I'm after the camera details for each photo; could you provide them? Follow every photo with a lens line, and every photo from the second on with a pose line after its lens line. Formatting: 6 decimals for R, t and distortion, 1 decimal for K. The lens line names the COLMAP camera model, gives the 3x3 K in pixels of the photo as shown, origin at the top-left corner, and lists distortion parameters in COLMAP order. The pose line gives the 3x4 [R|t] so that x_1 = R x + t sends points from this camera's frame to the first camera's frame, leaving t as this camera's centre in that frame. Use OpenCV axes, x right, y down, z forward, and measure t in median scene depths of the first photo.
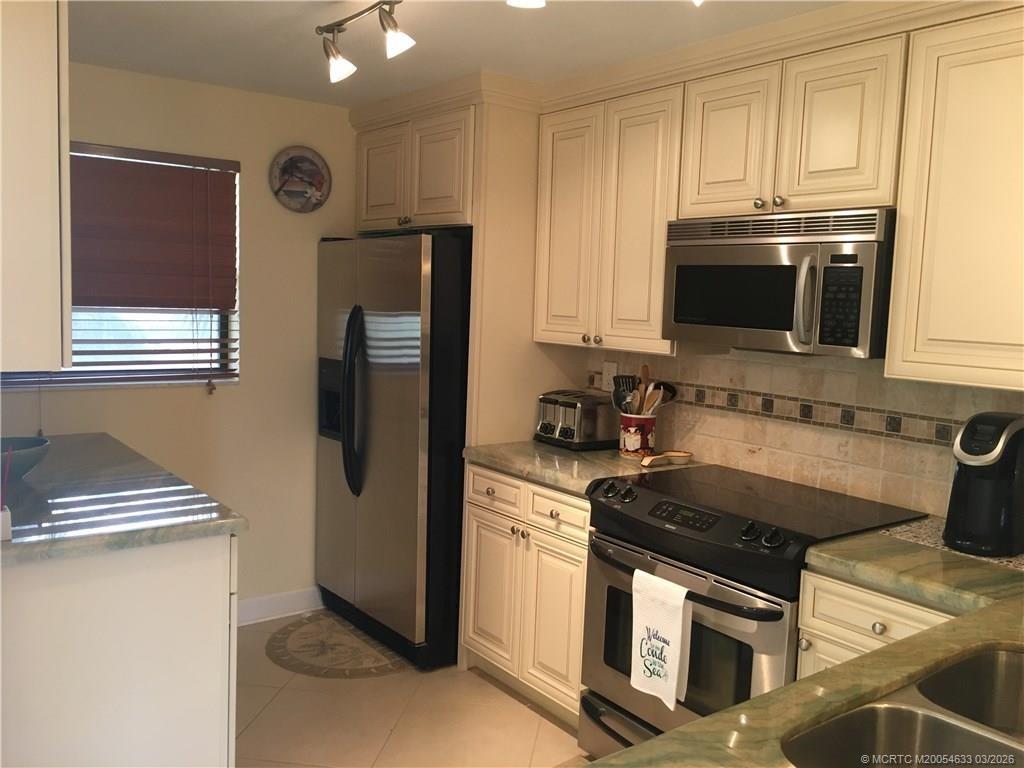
lens RADIAL K [[874.2, 0, 510.1], [0, 874.2, 383.6], [0, 0, 1]] dist [0.047483, -0.006728]
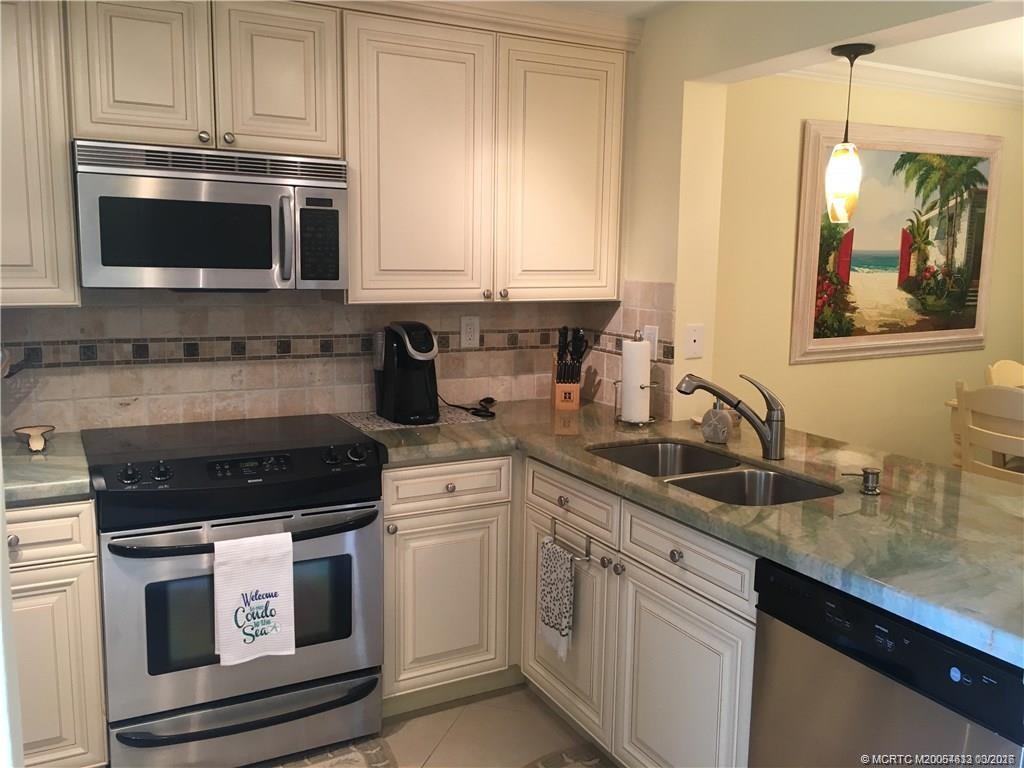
lens RADIAL K [[874.2, 0, 511.7], [0, 874.2, 381.7], [0, 0, 1]] dist [0.047483, -0.006728]
pose [[0.146360, -0.171285, 0.974290, -0.620379], [0.090646, 0.983074, 0.159212, -0.062259], [-0.985070, 0.065013, 0.159409, 0.509249]]
